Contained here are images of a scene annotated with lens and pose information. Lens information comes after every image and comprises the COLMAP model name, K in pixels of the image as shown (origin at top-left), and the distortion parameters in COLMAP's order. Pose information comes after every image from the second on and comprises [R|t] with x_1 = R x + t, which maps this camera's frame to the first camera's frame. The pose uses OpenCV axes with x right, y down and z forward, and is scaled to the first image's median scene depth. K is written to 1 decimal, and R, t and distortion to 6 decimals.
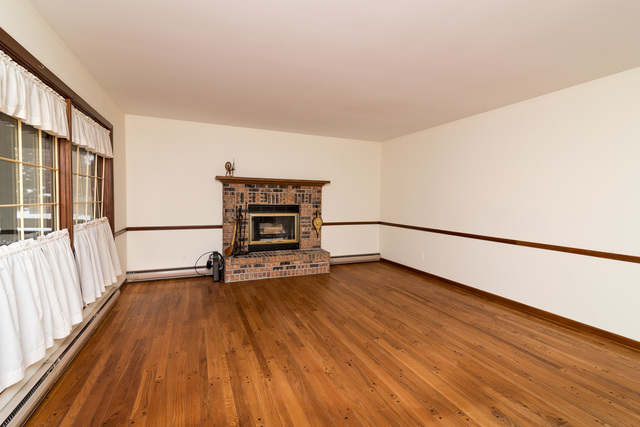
lens RADIAL K [[289.7, 0, 321.2], [0, 289.7, 209.3], [0, 0, 1]] dist [0.009771, 0.000535]
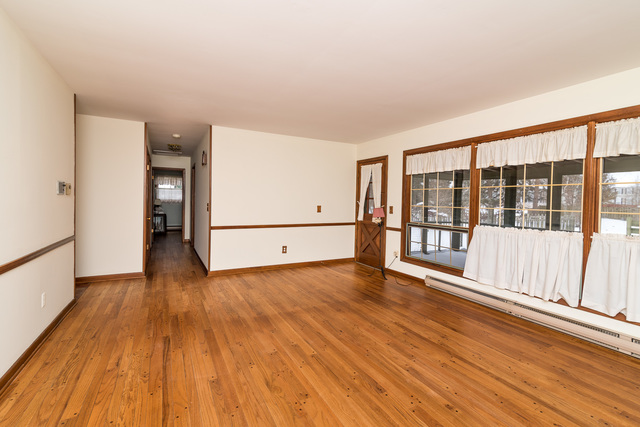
lens RADIAL K [[289.7, 0, 320.6], [0, 289.7, 210.8], [0, 0, 1]] dist [0.009771, 0.000535]
pose [[-0.996481, -0.029560, -0.078438, 0.152114], [-0.035316, 0.996704, 0.073039, -0.038250], [0.076020, 0.075552, -0.994240, 1.116012]]
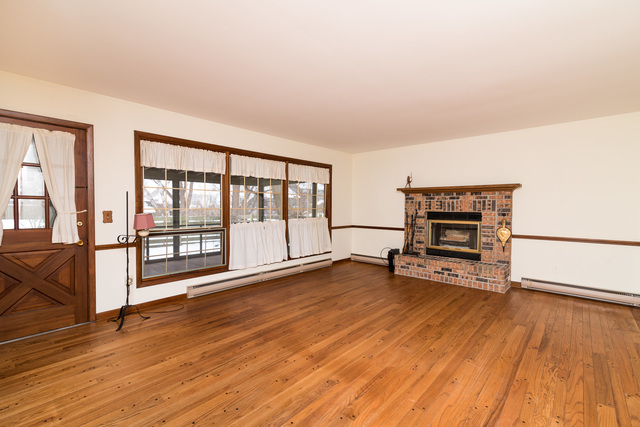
lens RADIAL K [[289.7, 0, 315.5], [0, 289.7, 212.8], [0, 0, 1]] dist [0.009771, 0.000535]
pose [[0.404117, 0.009169, -0.914661, 0.653583], [-0.033428, 0.999430, -0.004750, 0.008581], [0.914096, 0.032495, 0.404194, 0.175575]]
